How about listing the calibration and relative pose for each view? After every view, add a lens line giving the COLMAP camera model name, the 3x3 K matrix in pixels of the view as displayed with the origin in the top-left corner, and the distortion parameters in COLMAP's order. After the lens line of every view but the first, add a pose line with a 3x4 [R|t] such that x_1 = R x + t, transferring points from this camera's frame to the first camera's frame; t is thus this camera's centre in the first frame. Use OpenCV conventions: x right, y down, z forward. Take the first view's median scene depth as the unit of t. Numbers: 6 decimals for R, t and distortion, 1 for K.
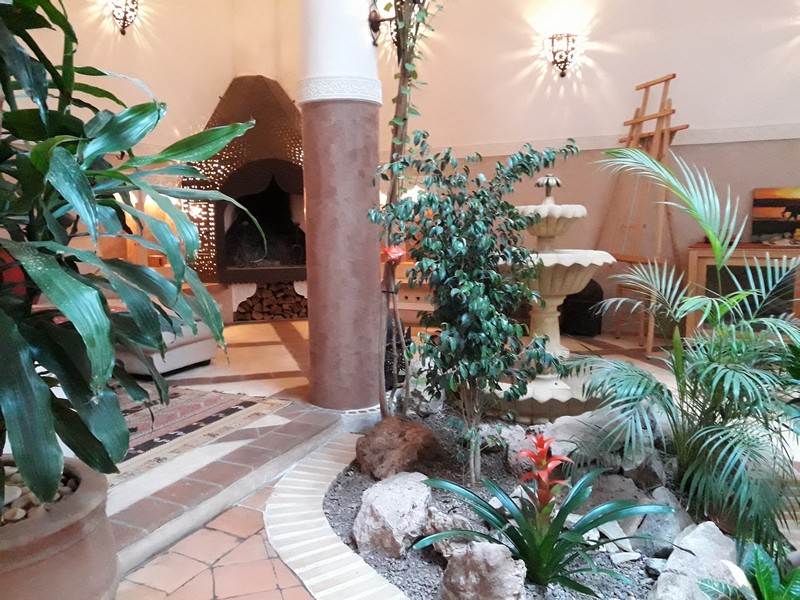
lens RADIAL K [[660.2, 0, 395.4], [0, 660.2, 303.0], [0, 0, 1]] dist [0.039006, -0.077051]
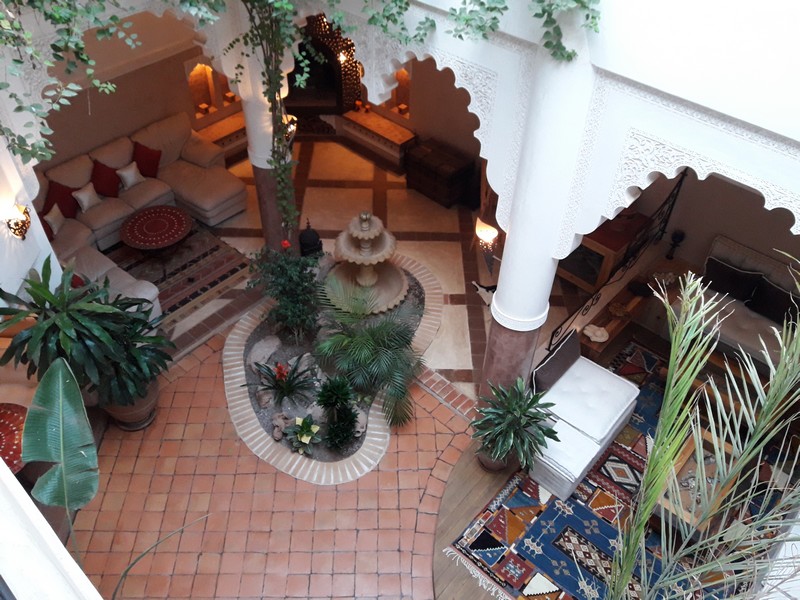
lens RADIAL K [[661.7, 0, 400.0], [0, 661.7, 300.0], [0, 0, 1]] dist [0.202285, -0.558418]
pose [[0.957169, 0.224974, -0.182249, 0.460328], [-0.068494, 0.787545, 0.612439, -0.748644], [0.281313, -0.573724, 0.769223, -0.424011]]
